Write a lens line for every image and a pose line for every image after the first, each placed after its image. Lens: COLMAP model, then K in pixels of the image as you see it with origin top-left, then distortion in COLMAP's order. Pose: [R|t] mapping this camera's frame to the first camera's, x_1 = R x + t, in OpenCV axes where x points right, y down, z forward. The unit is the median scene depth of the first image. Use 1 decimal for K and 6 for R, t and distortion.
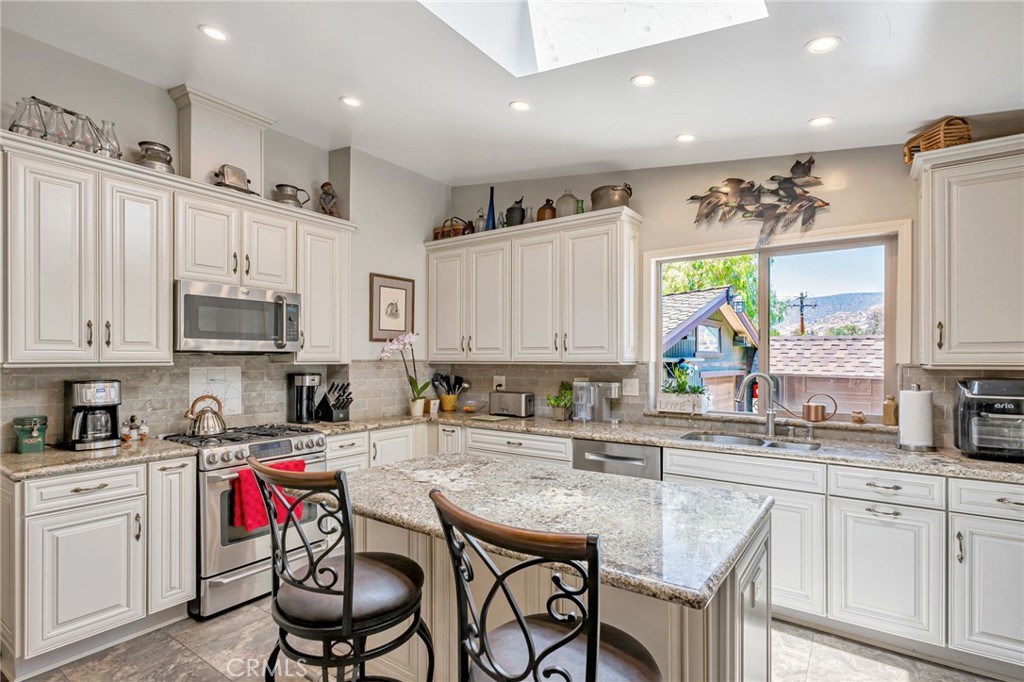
lens RADIAL K [[500.0, 0, 516.5], [0, 500.0, 357.6], [0, 0, 1]] dist [0.001113, 0.000769]
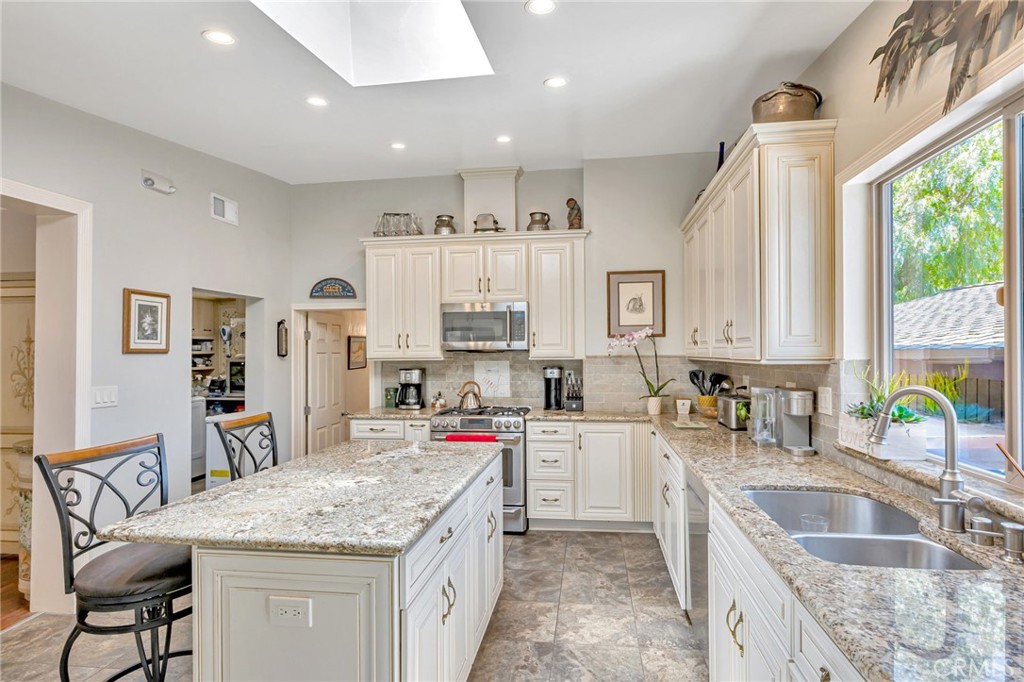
lens RADIAL K [[511.8, 0, 538.4], [0, 511.8, 346.1], [0, 0, 1]] dist [-0.001924, 0.000292]
pose [[0.479899, -0.016739, -0.877164, 0.682225], [0.008674, 0.999860, -0.014335, -0.001387], [0.877281, -0.000729, 0.479977, 0.431223]]
